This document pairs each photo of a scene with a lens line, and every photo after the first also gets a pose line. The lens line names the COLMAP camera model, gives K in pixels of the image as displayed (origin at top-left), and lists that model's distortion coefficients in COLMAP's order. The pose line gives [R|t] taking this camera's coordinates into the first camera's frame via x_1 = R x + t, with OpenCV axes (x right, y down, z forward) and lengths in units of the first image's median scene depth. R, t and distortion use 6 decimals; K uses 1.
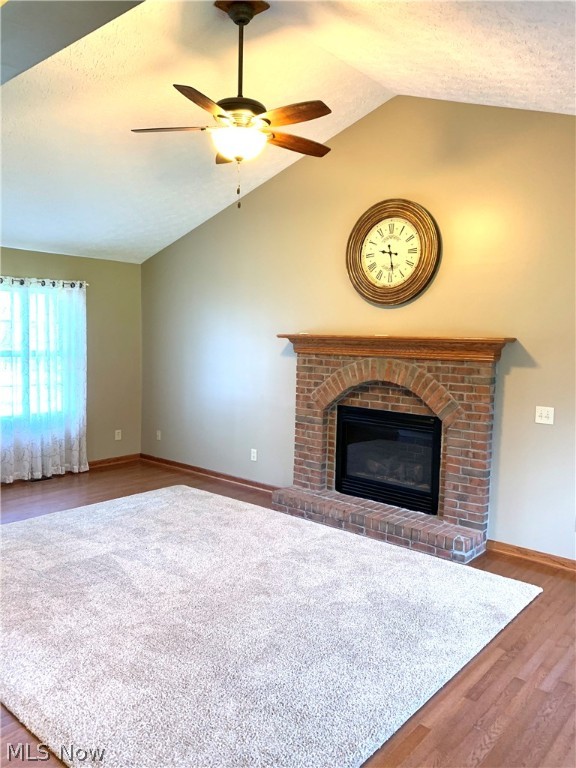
lens RADIAL K [[589.1, 0, 273.0], [0, 589.1, 381.4], [0, 0, 1]] dist [0.005926, -0.010256]
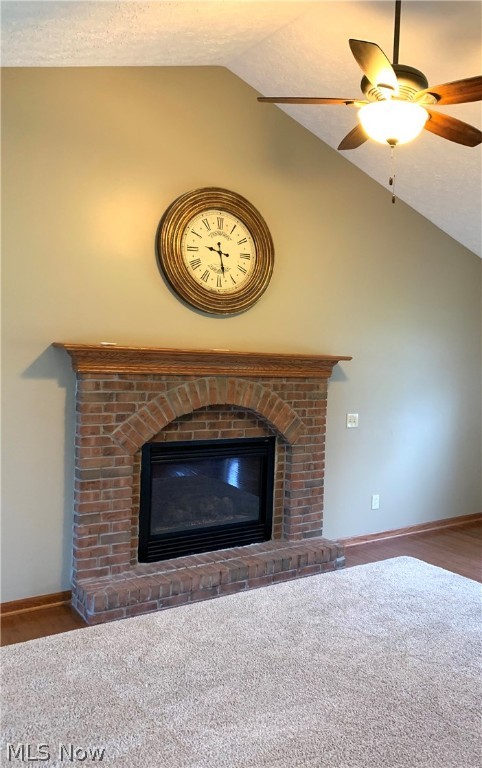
lens RADIAL K [[775.6, 0, 241.0], [0, 775.6, 384.0], [0, 0, 1]] dist [0.099124, -0.001501]
pose [[0.094758, -0.050365, 0.994225, -0.909238], [0.039371, 0.998128, 0.046810, -0.080310], [-0.994721, 0.034708, 0.096564, 0.865099]]
